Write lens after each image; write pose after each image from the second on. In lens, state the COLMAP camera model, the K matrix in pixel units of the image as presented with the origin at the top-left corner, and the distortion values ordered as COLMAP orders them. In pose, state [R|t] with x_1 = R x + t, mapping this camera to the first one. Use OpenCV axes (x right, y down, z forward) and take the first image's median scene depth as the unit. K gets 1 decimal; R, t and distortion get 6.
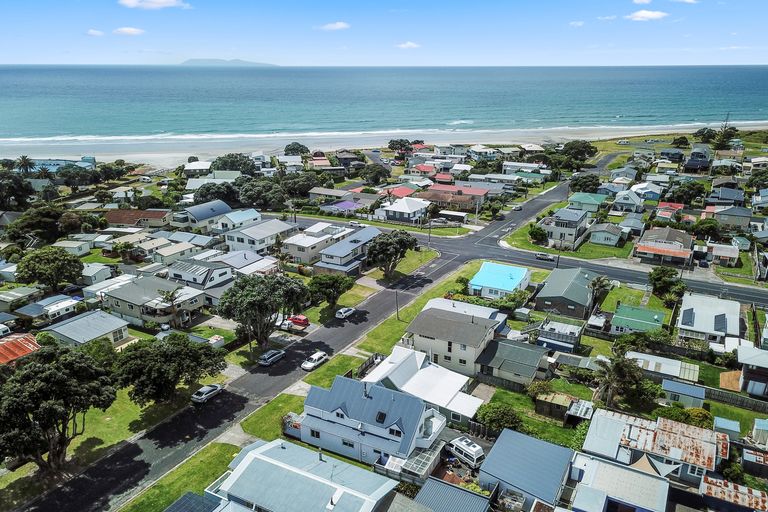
lens RADIAL K [[595.0, 0, 370.2], [0, 595.0, 256.0], [0, 0, 1]] dist [0.013216, 0.012063]
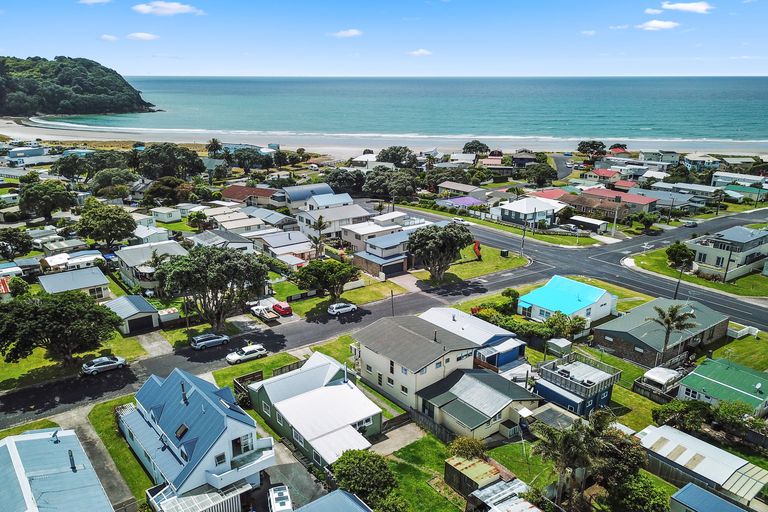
lens RADIAL K [[595.0, 0, 370.2], [0, 595.0, 256.0], [0, 0, 1]] dist [0.013216, 0.012063]
pose [[0.918895, 0.115251, -0.377291, 0.213799], [-0.121298, 0.992586, 0.007783, 0.006919], [0.375391, 0.038613, 0.926062, 0.166105]]
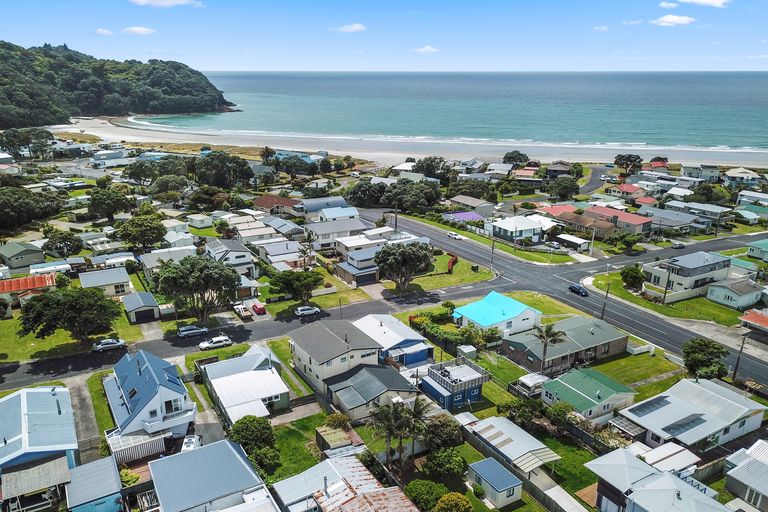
lens RADIAL K [[595.0, 0, 370.2], [0, 595.0, 256.0], [0, 0, 1]] dist [0.013216, 0.012063]
pose [[0.857369, 0.153564, -0.491260, 0.381636], [-0.158138, 0.986882, 0.032502, -0.034419], [0.489807, 0.049820, 0.870406, 0.110137]]
